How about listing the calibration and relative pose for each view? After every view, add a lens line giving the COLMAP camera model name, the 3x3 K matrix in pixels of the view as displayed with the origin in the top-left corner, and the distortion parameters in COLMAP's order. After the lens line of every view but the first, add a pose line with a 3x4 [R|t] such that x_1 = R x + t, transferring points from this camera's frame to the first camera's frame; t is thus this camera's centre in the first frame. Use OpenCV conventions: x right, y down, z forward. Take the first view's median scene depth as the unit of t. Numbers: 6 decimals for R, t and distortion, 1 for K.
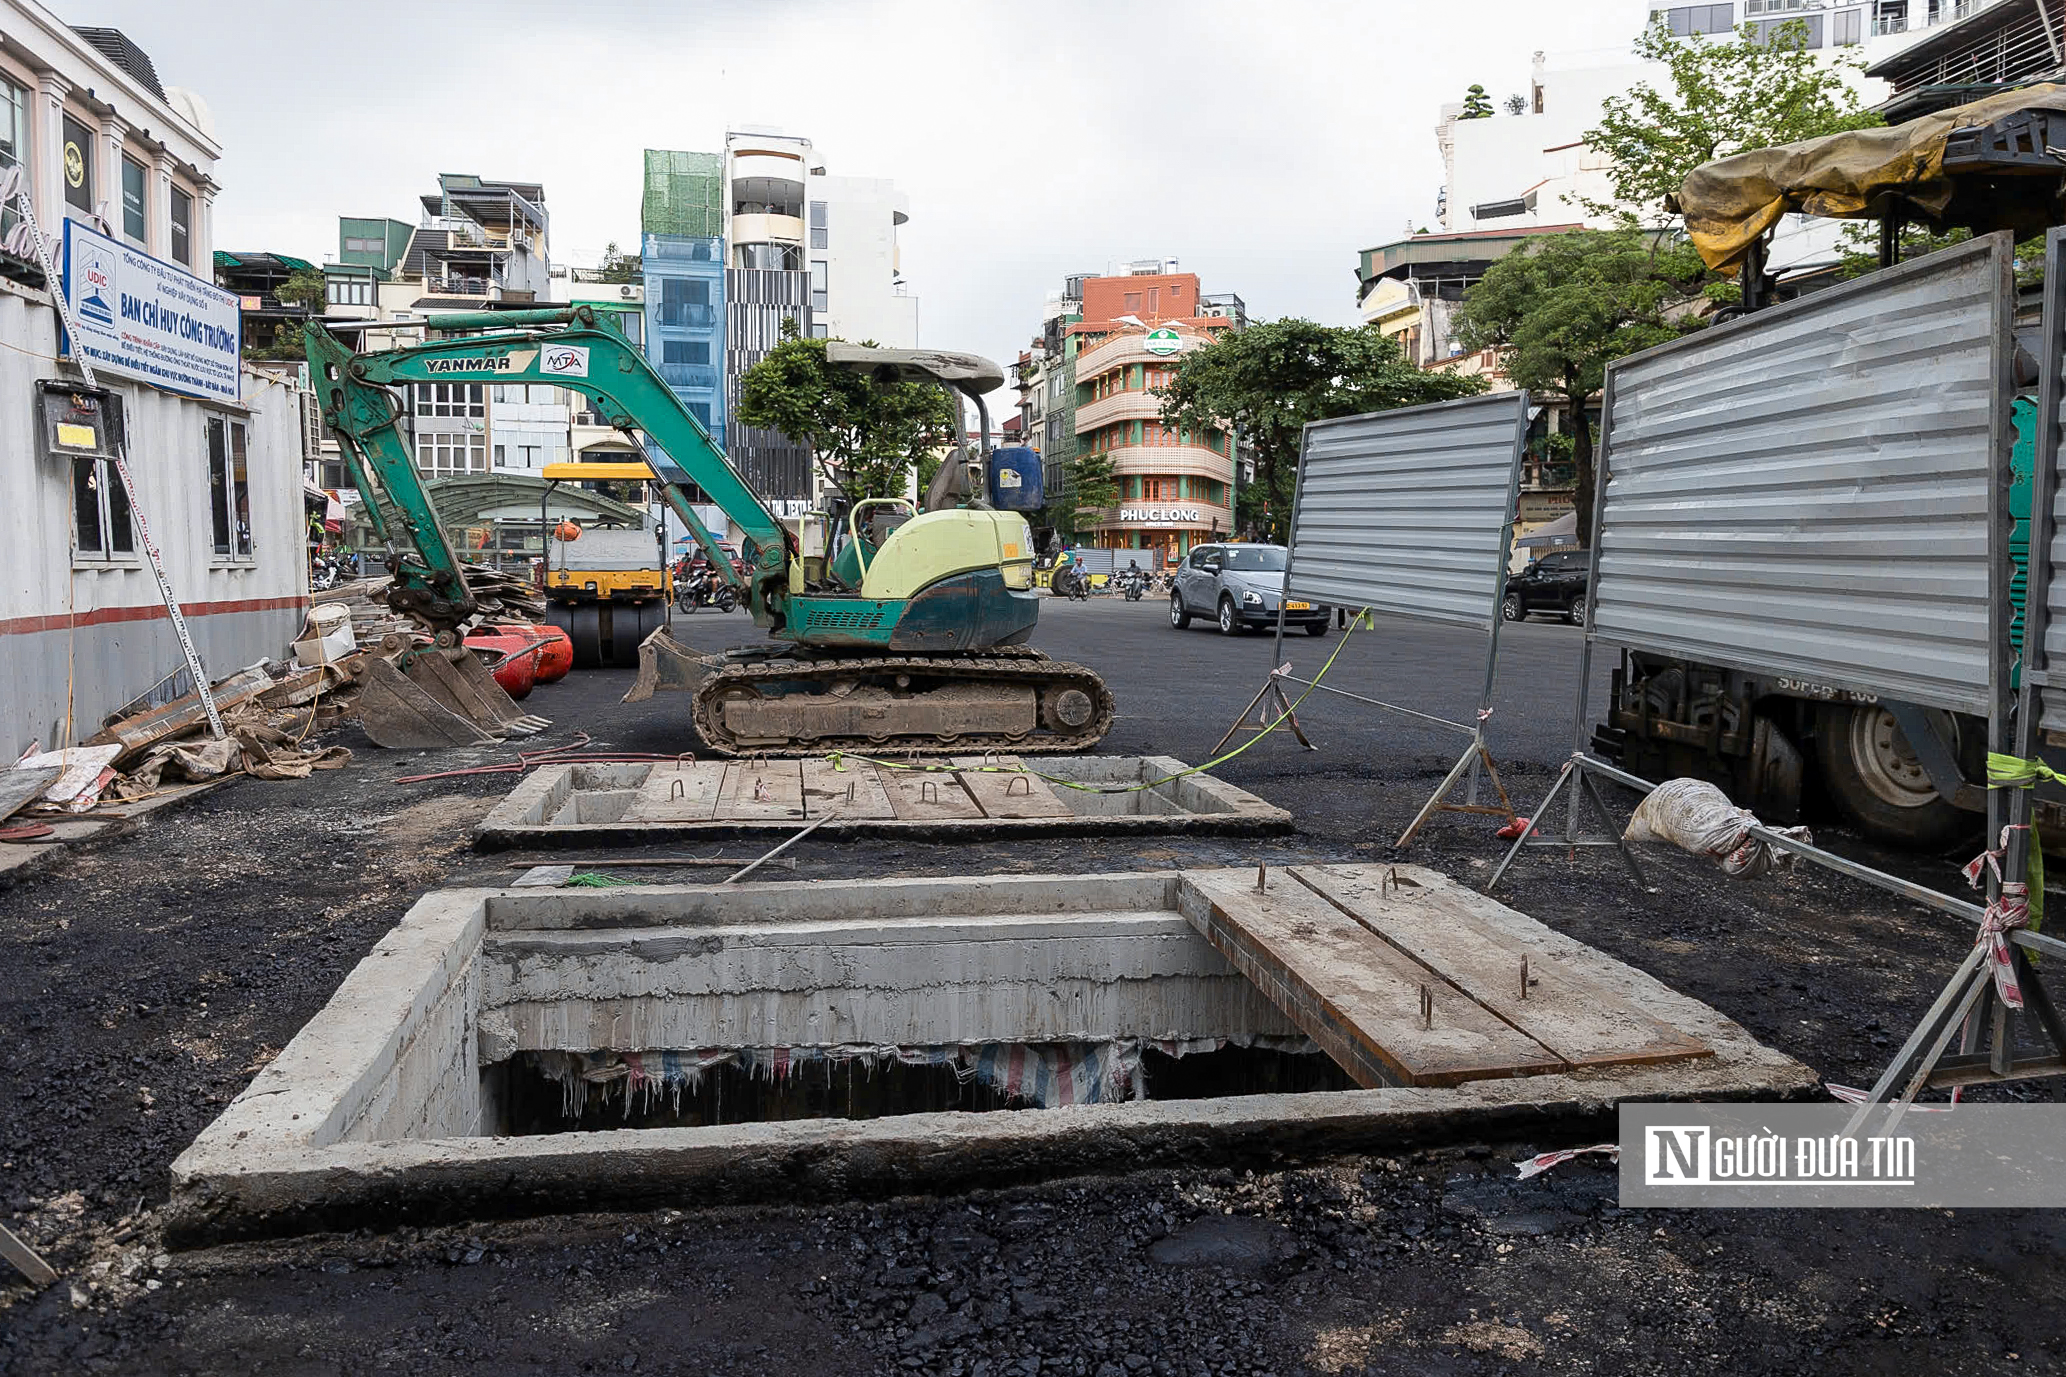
lens RADIAL K [[1394.1, 0, 1033.0], [0, 1394.1, 688.5], [0, 0, 1]] dist [-0.038835, 0.001592]
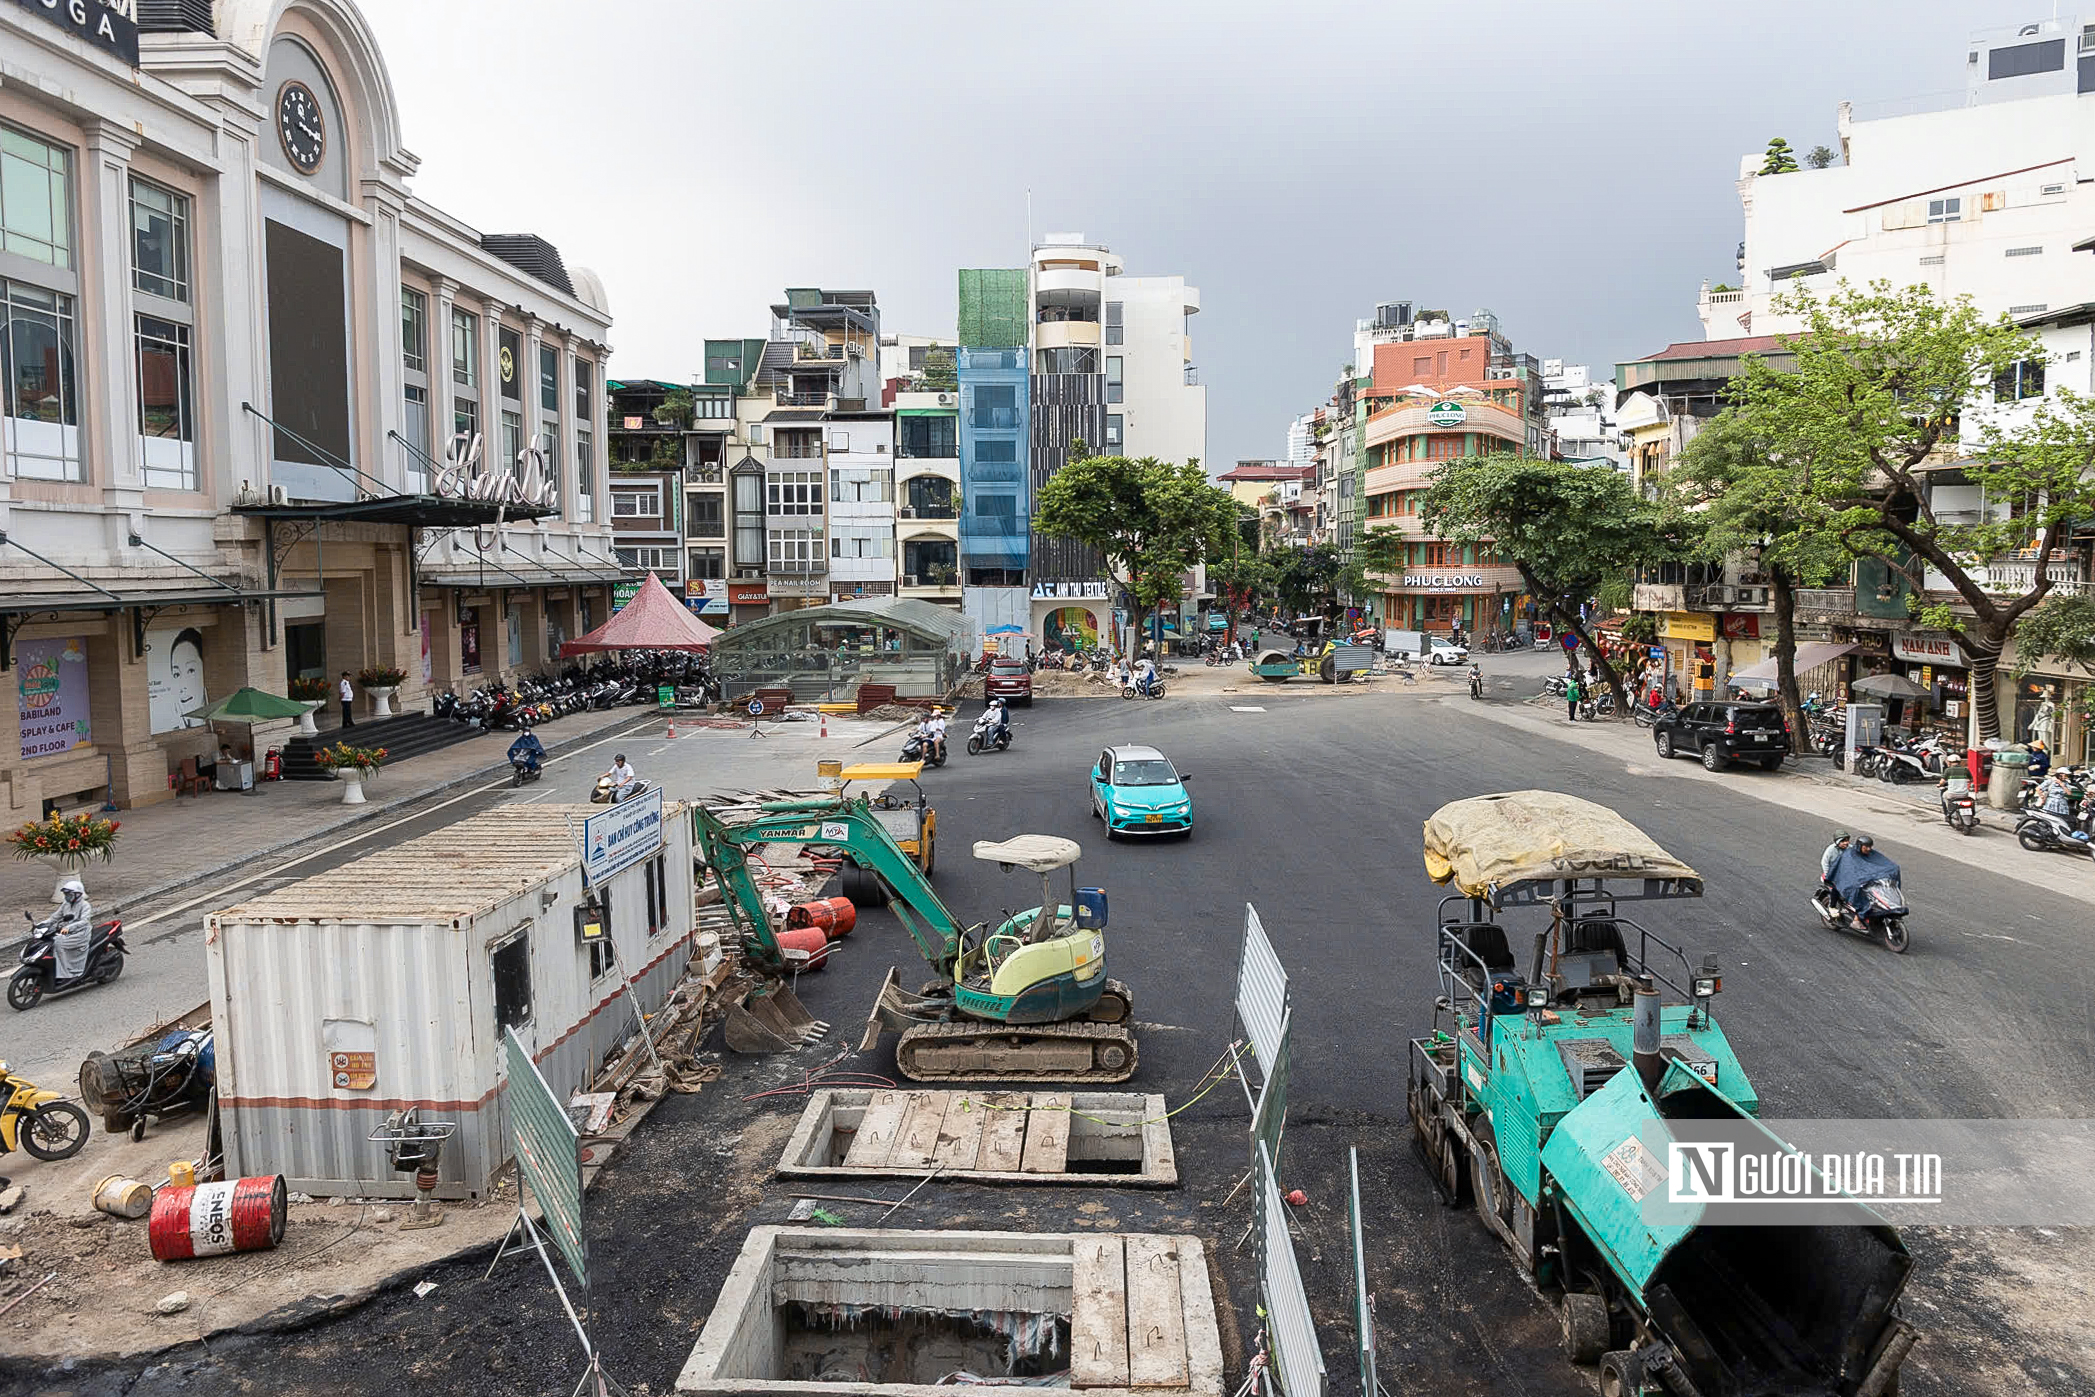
lens RADIAL K [[1386.6, 0, 1047.5], [0, 1386.6, 698.5], [0, 0, 1]] dist [-0.022320, -0.002594]
pose [[0.975548, 0.007510, -0.219658, 0.039323], [-0.006151, 0.999957, 0.006869, -0.053839], [0.219700, -0.005350, 0.975553, -0.082680]]
